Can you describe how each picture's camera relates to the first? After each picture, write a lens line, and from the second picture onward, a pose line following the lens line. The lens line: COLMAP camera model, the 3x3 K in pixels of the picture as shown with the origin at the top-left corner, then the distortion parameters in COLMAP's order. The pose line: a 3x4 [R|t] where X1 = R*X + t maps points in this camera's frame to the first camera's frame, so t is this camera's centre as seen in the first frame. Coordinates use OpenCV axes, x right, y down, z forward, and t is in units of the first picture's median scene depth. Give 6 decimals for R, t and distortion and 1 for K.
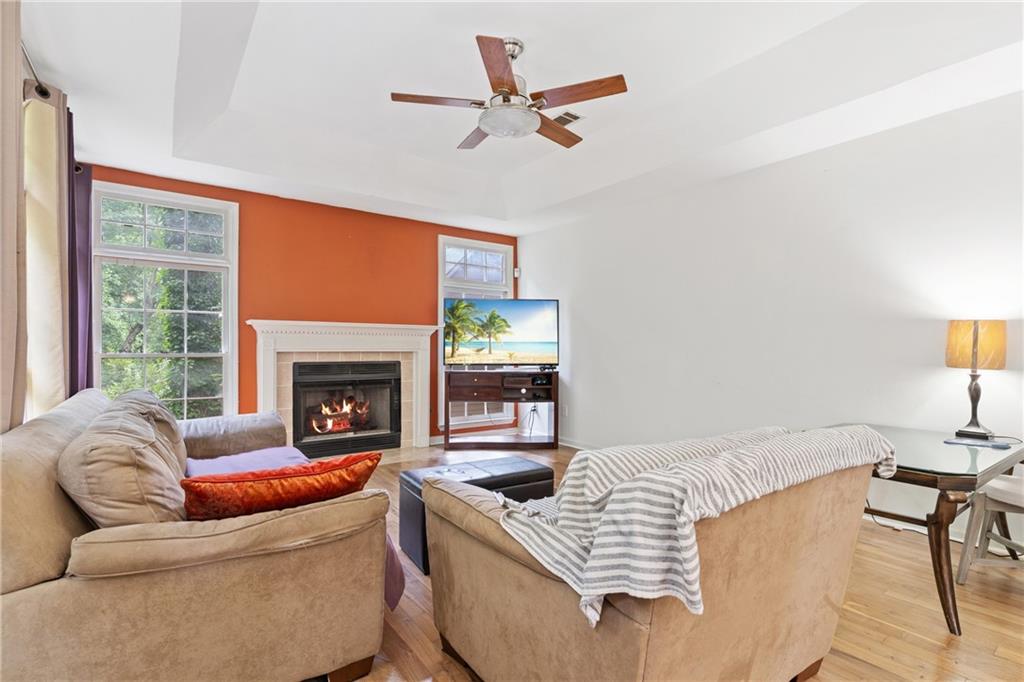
lens RADIAL K [[487.3, 0, 516.2], [0, 487.3, 343.0], [0, 0, 1]] dist [0.000595, 0.002068]
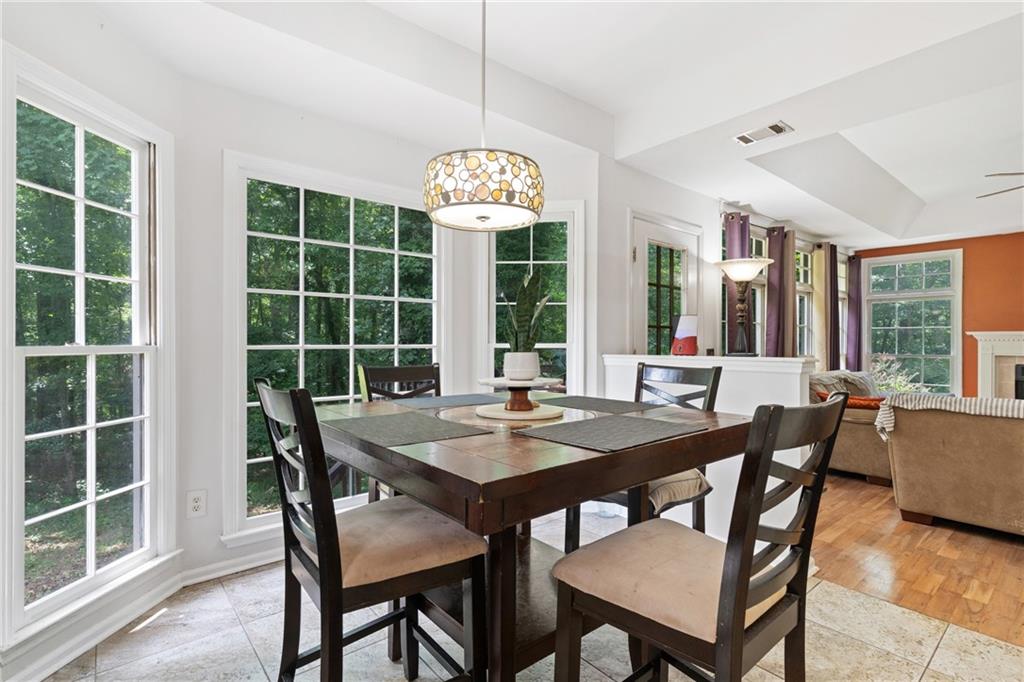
lens RADIAL K [[487.3, 0, 506.4], [0, 487.3, 341.7], [0, 0, 1]] dist [0.000595, 0.002068]
pose [[0.058322, -0.004571, -0.998287, 0.748156], [-0.002159, 0.999987, -0.004705, -0.010390], [0.998296, 0.002430, 0.058311, -0.385300]]
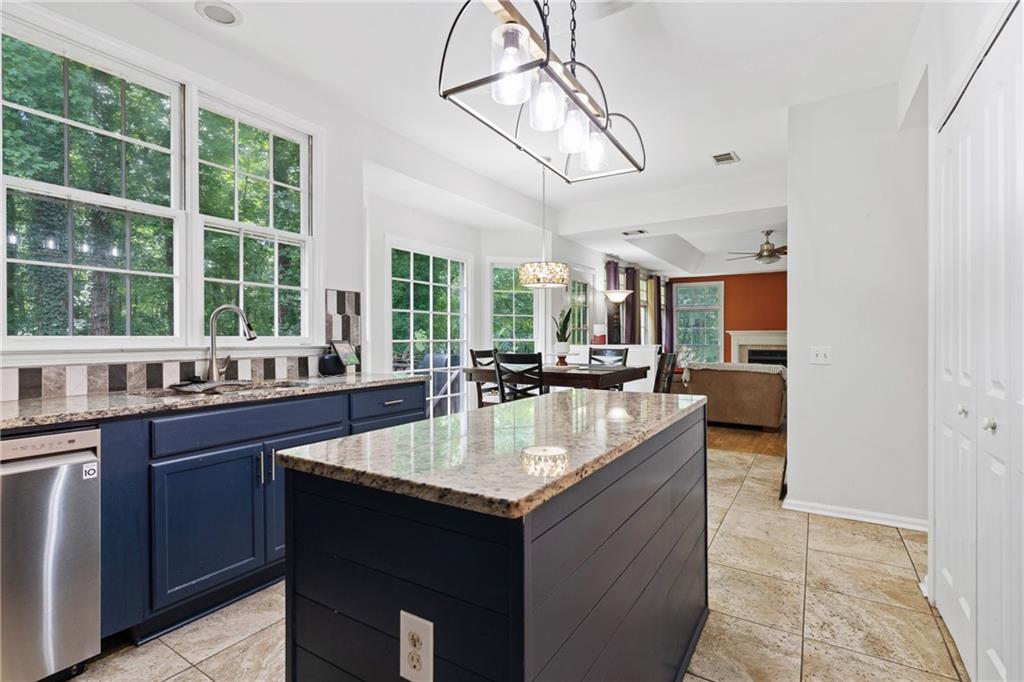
lens RADIAL K [[487.3, 0, 506.8], [0, 487.3, 338.3], [0, 0, 1]] dist [0.000595, 0.002068]
pose [[0.360852, -0.002307, -0.932620, 1.225328], [0.002759, 0.999995, -0.001406, -0.010546], [0.932619, -0.002066, 0.360857, -0.809451]]
